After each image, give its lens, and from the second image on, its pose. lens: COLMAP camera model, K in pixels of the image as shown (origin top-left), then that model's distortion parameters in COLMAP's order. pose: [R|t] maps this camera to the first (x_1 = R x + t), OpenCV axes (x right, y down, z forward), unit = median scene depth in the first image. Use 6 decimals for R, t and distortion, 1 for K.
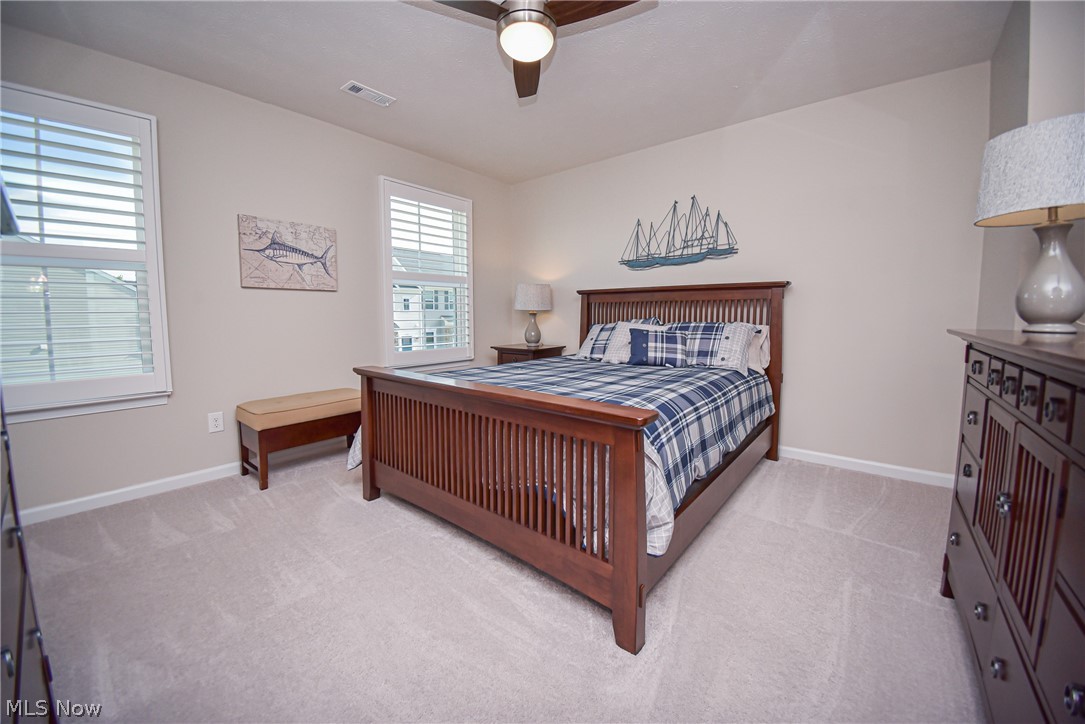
lens RADIAL K [[410.7, 0, 538.0], [0, 410.7, 349.8], [0, 0, 1]] dist [0.001070, 0.000004]
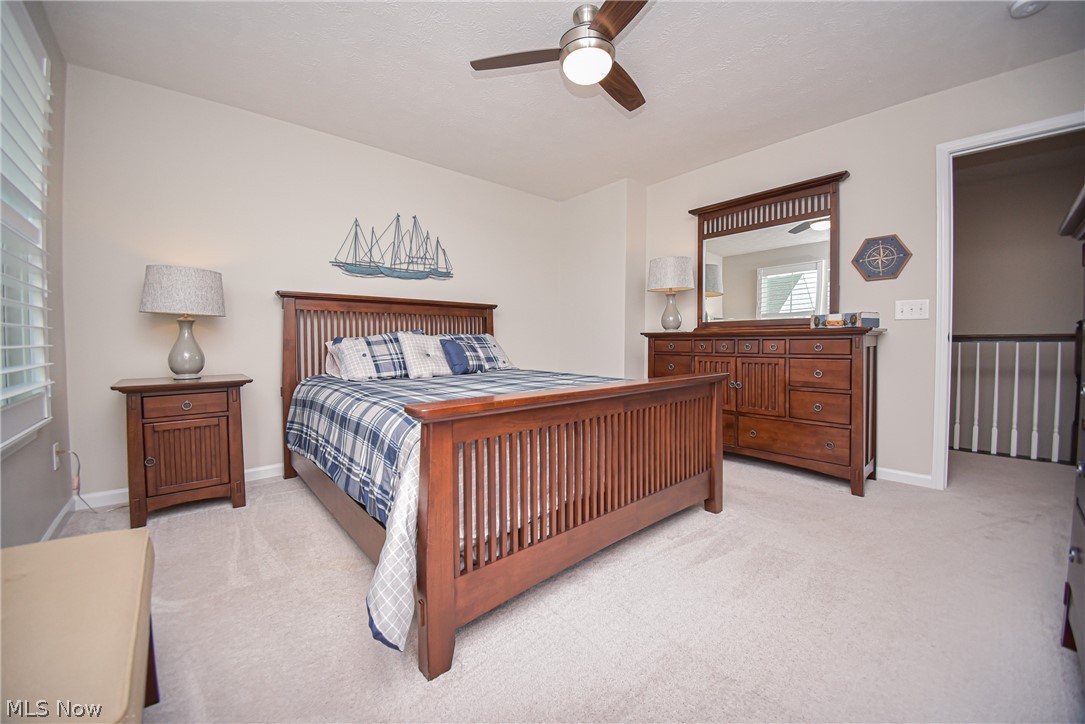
lens RADIAL K [[410.7, 0, 538.0], [0, 410.7, 349.8], [0, 0, 1]] dist [0.001070, 0.000004]
pose [[0.150456, -0.027938, 0.988222, -0.606532], [0.084857, 0.996277, 0.015246, -0.019745], [-0.984968, 0.081563, 0.152266, 0.533159]]
